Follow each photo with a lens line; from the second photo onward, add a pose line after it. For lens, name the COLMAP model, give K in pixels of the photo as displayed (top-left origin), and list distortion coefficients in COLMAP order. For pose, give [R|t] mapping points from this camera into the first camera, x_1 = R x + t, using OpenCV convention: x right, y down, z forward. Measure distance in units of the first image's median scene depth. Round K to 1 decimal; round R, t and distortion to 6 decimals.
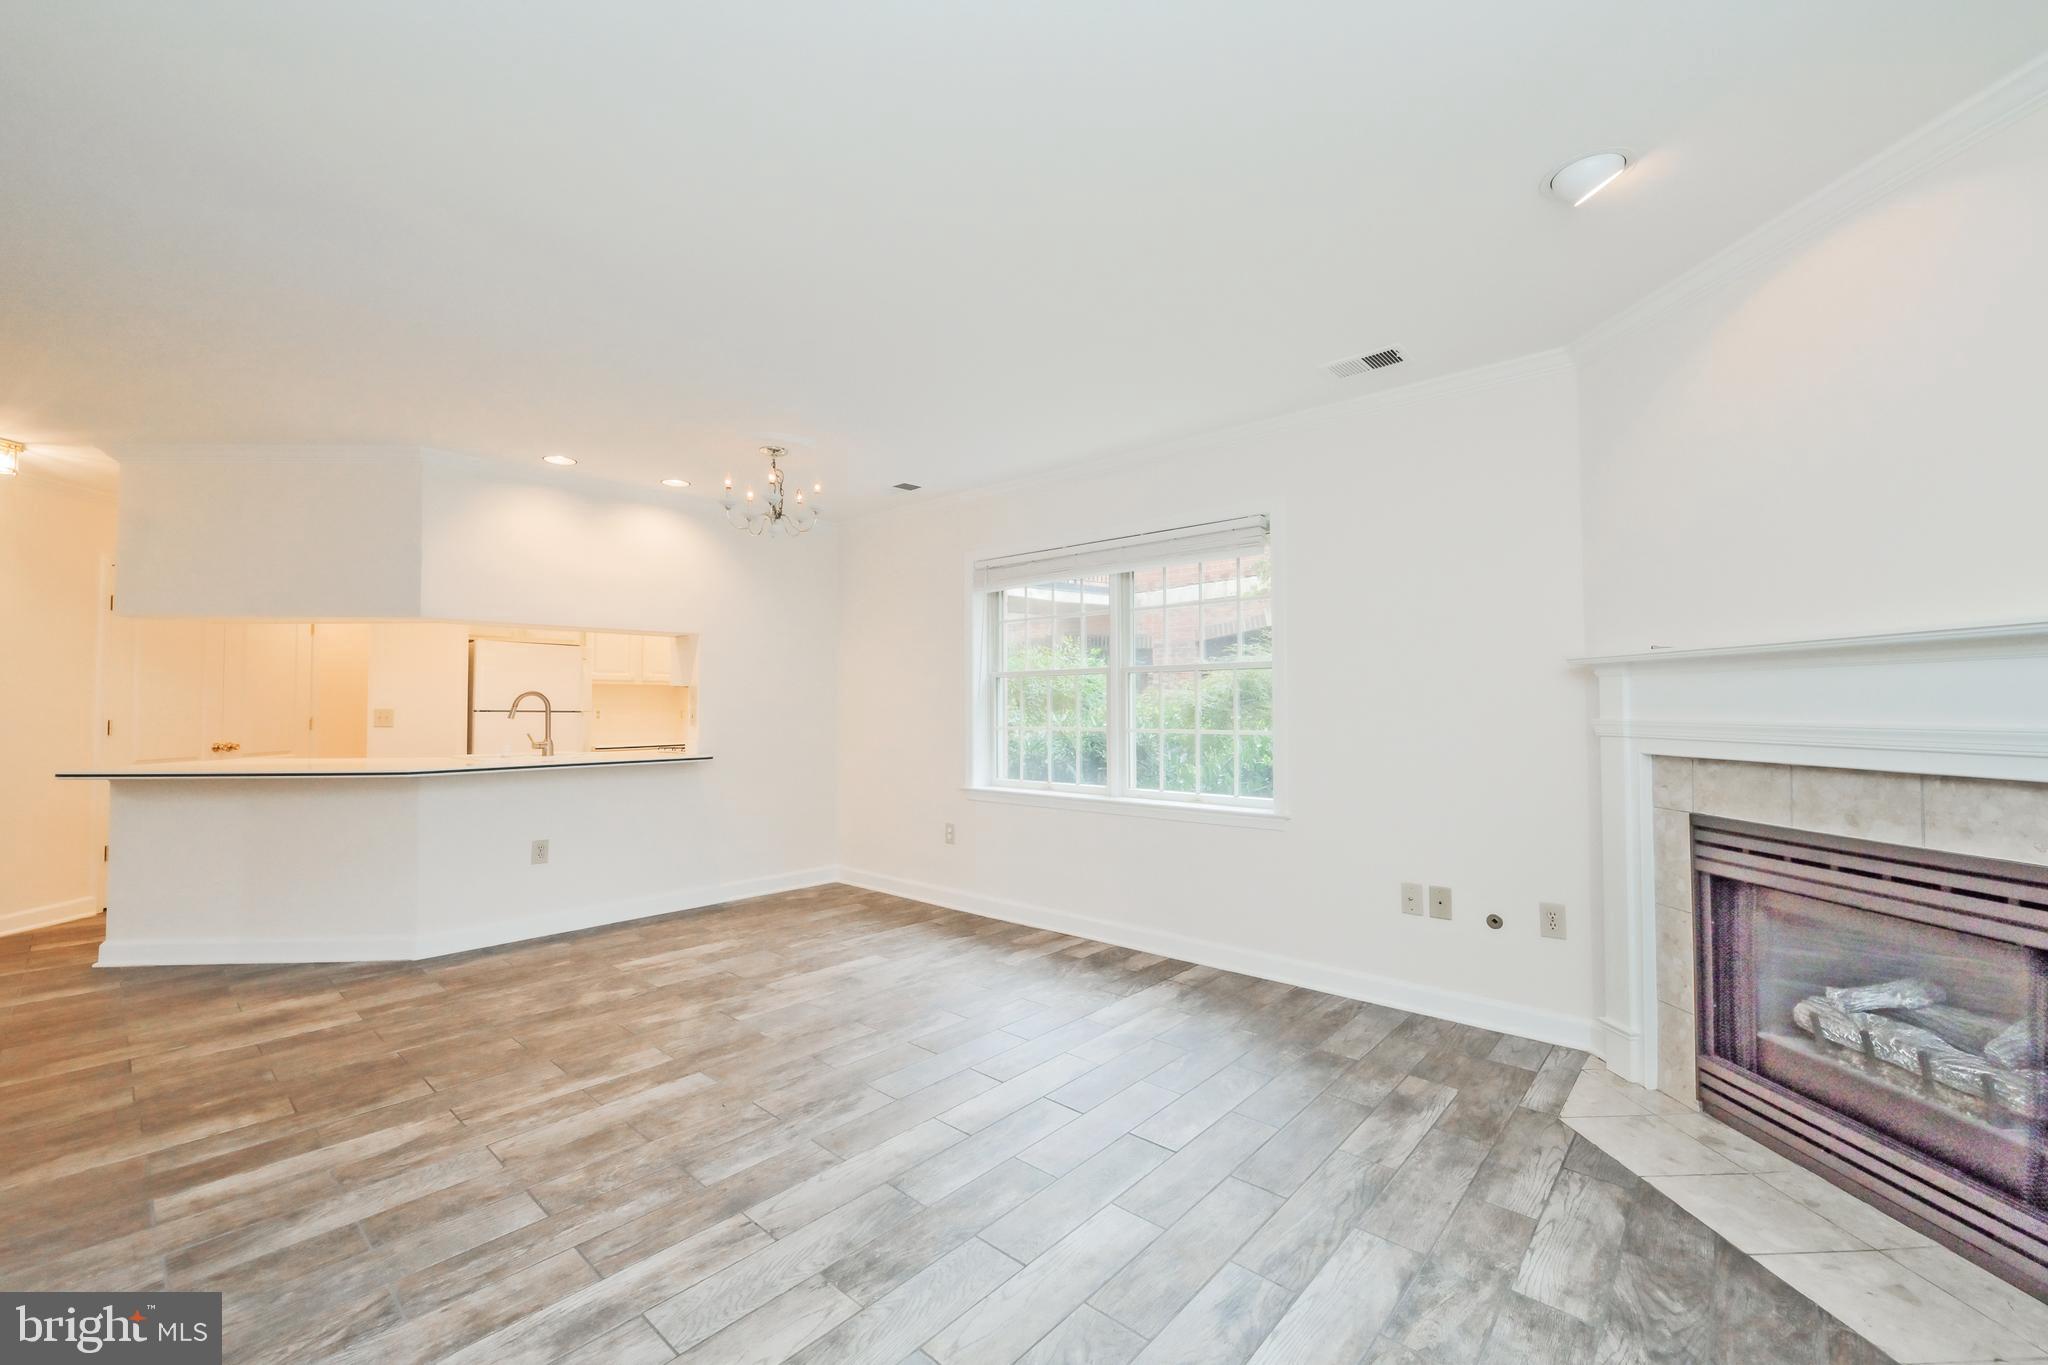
lens RADIAL K [[829.3, 0, 1027.6], [0, 829.3, 694.9], [0, 0, 1]] dist [-0.002571, 0.000598]
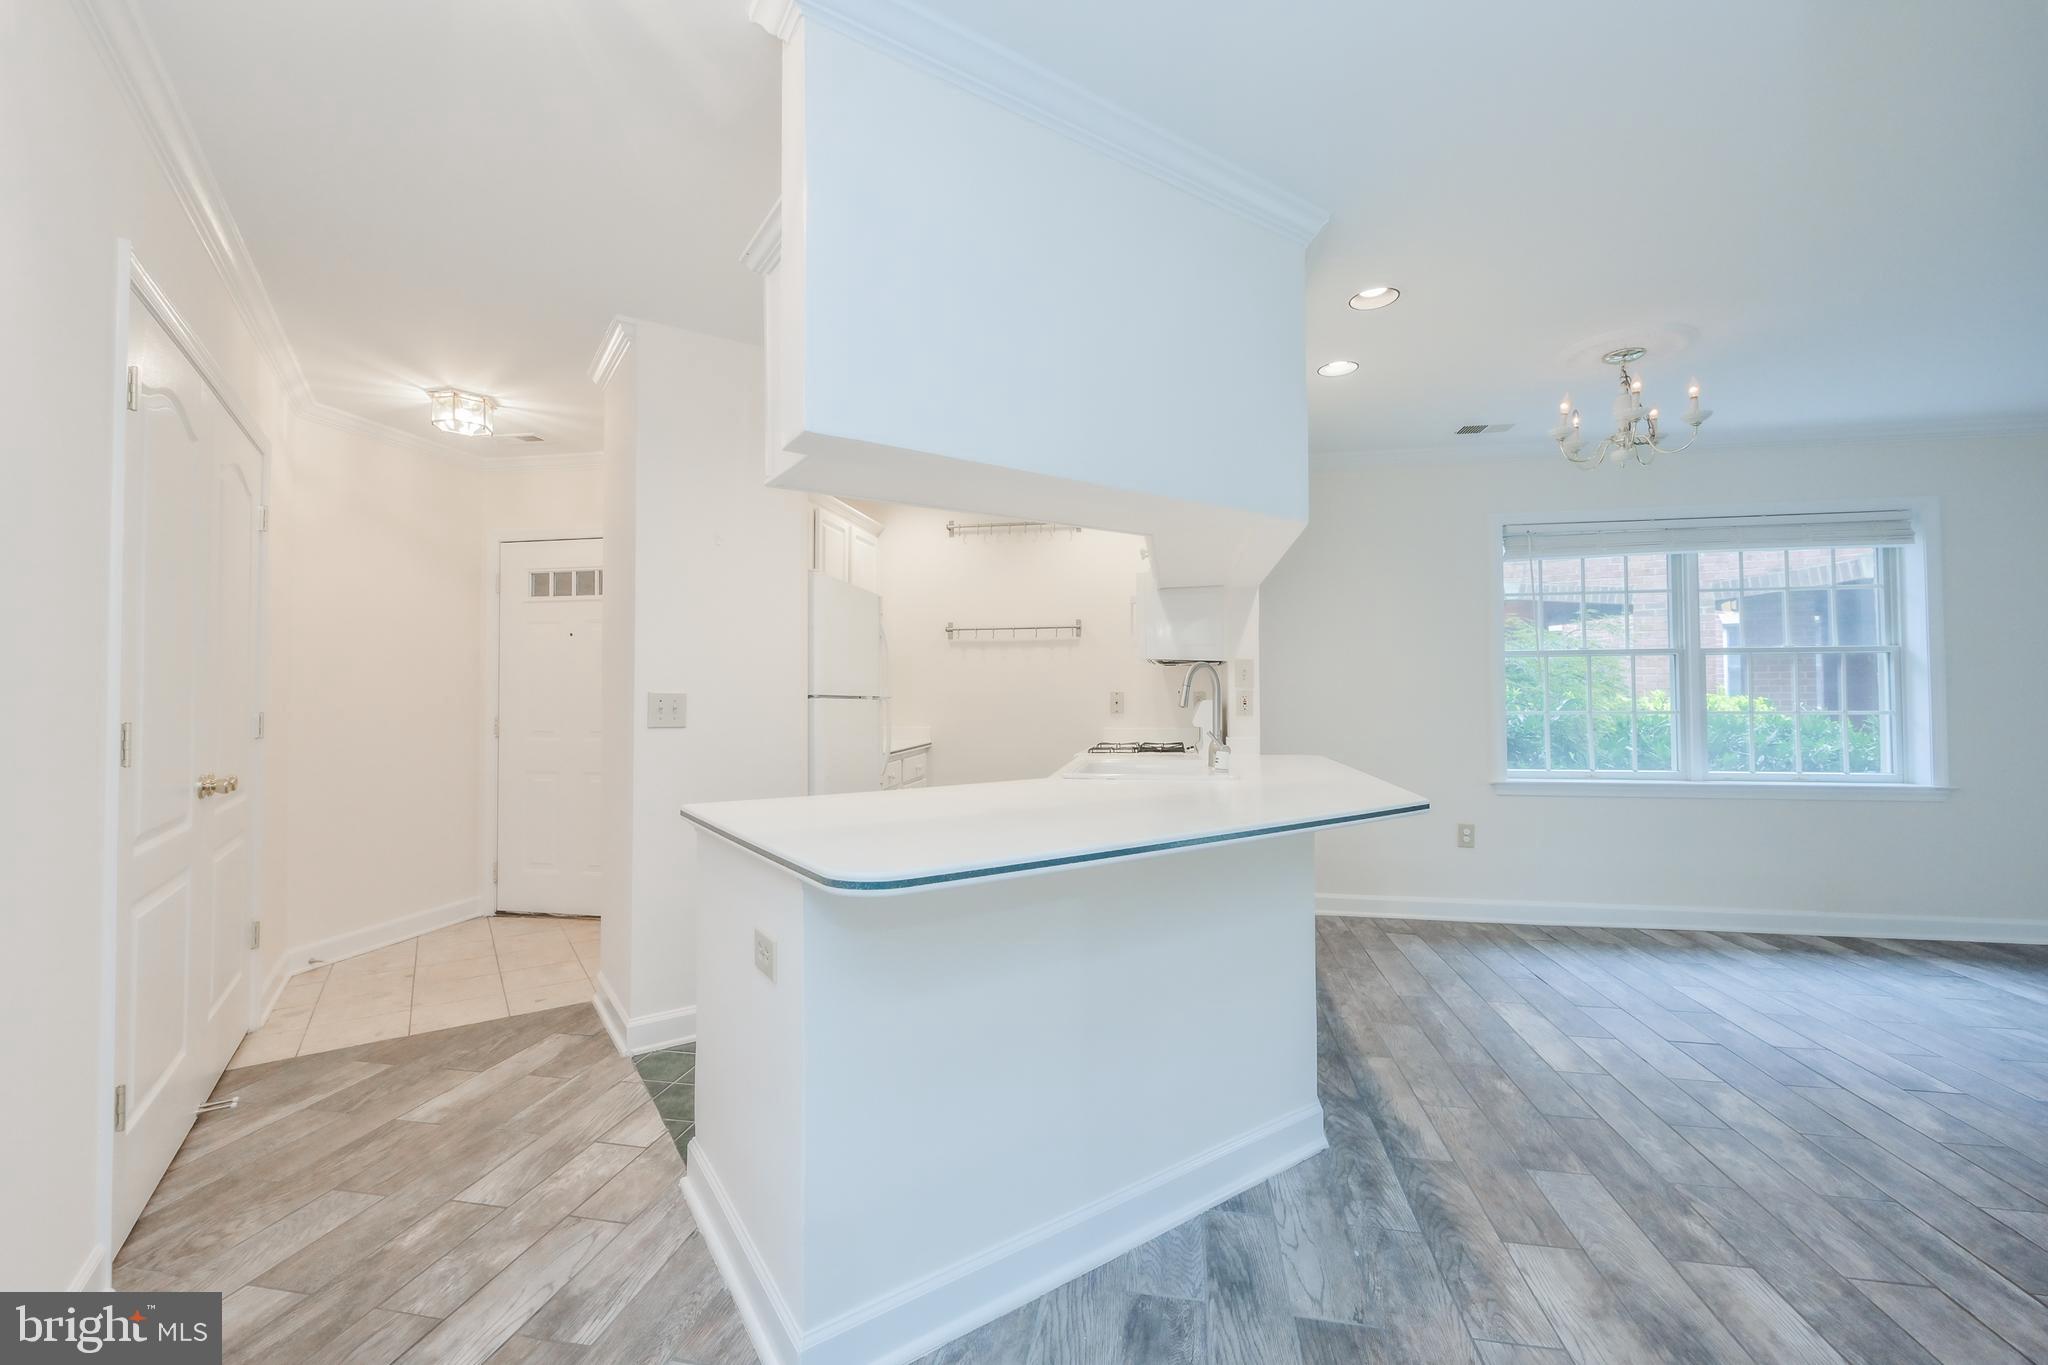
lens RADIAL K [[829.3, 0, 1024.1], [0, 829.3, 675.2], [0, 0, 1]] dist [-0.002571, 0.000598]
pose [[0.856409, 0.012065, 0.516156, -1.880158], [-0.005823, 0.999889, -0.013710, 0.027402], [-0.516265, 0.008736, 0.856385, 0.994261]]
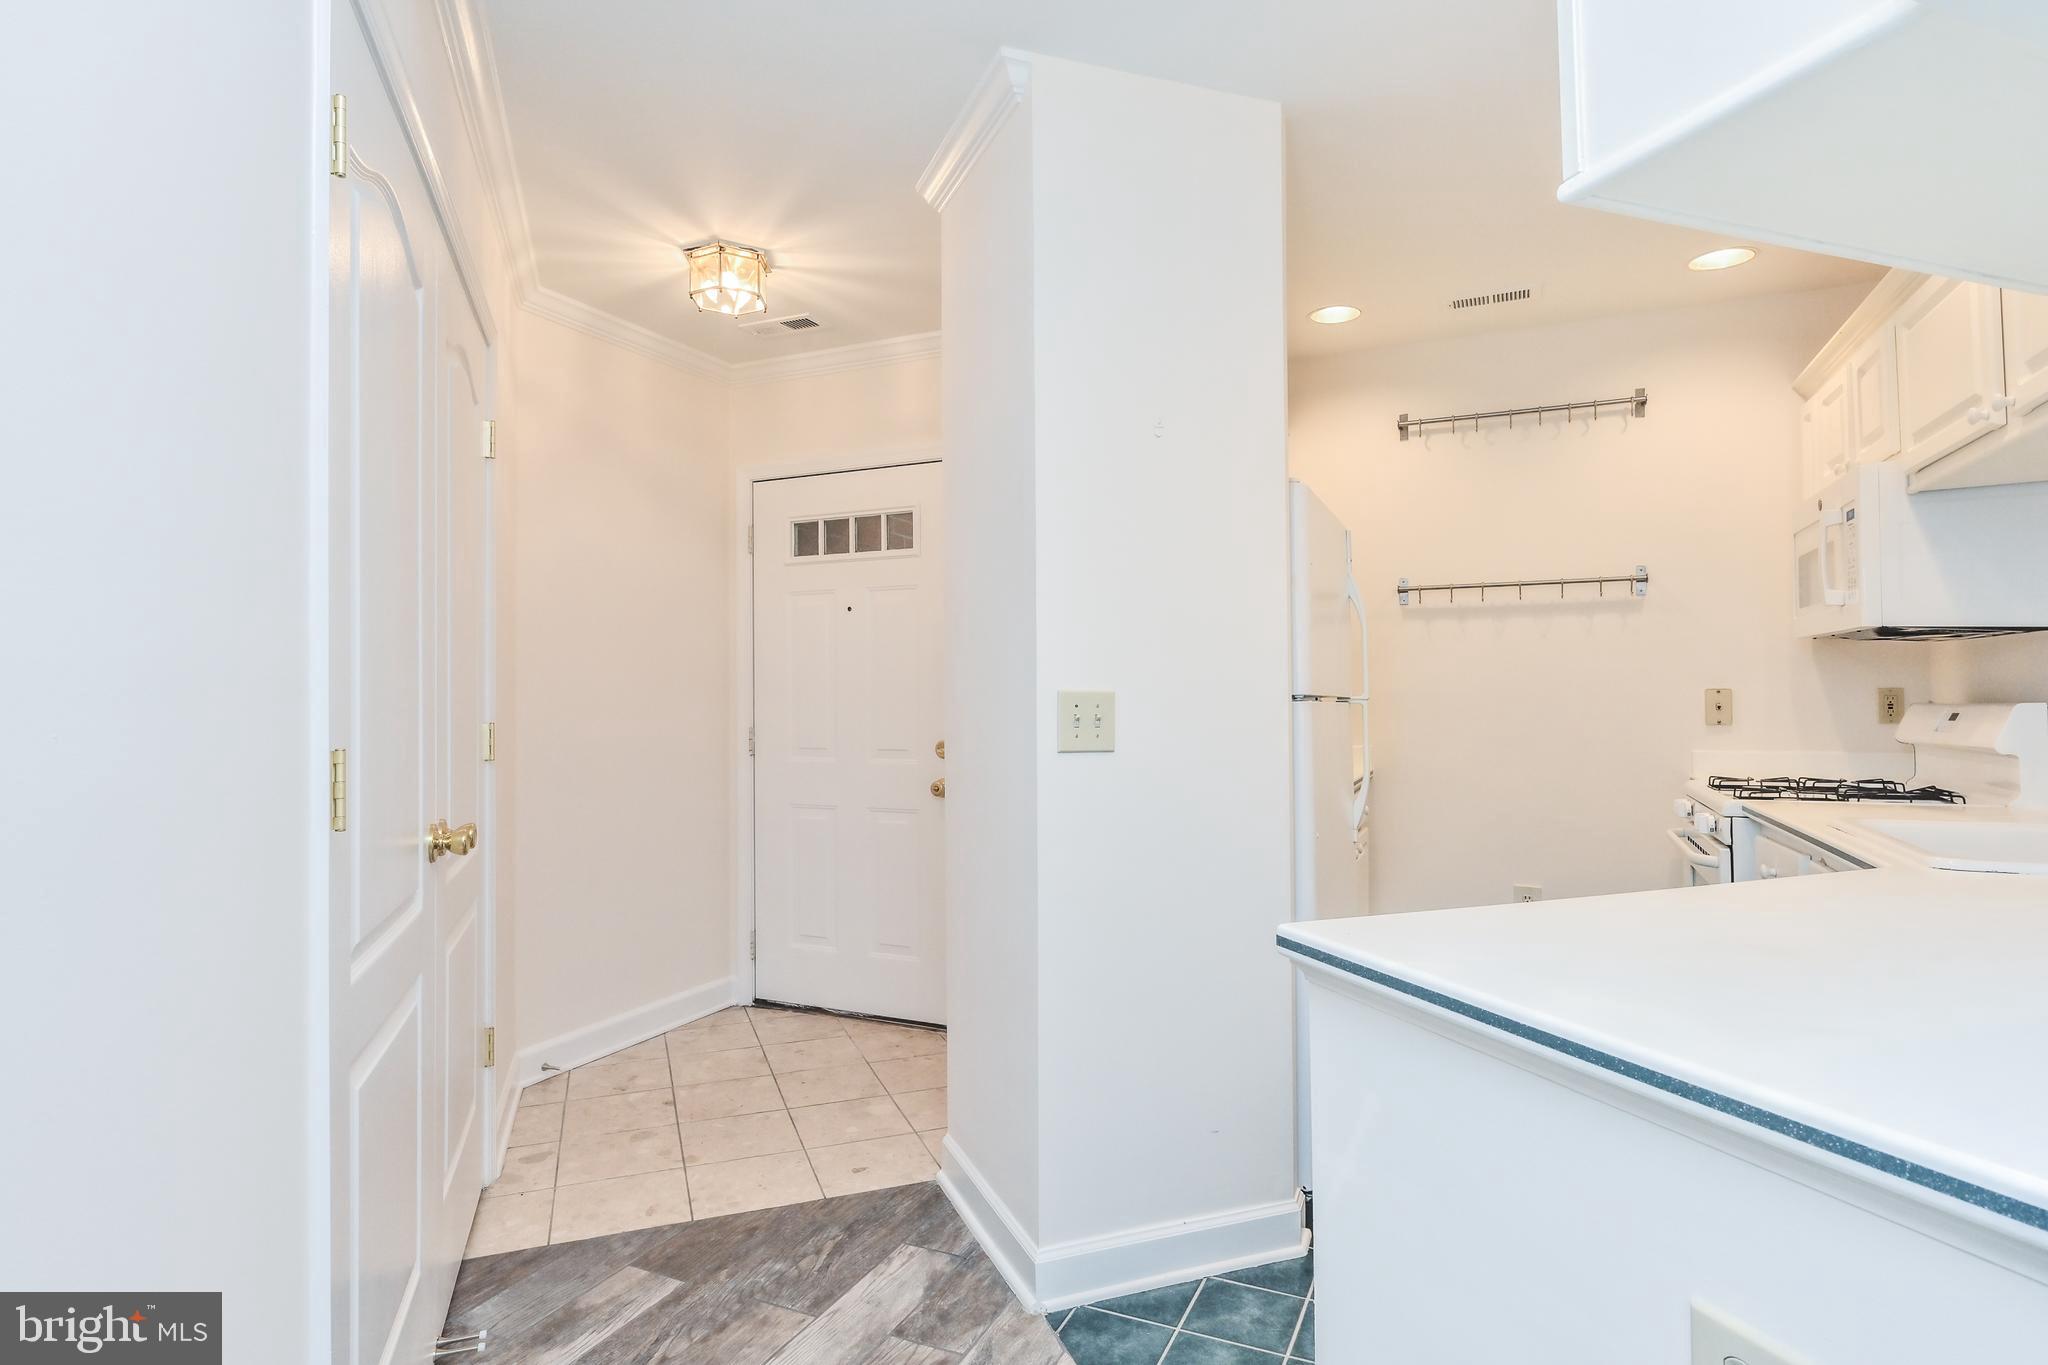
lens RADIAL K [[1065.3, 0, 1023.6], [0, 1065.3, 681.7], [0, 0, 1]] dist [-0.002211, -0.000784]
pose [[0.956404, 0.001244, 0.292043, -2.007739], [-0.000815, 0.999998, -0.001591, 0.032210], [-0.292044, 0.001284, 0.956404, 1.418521]]
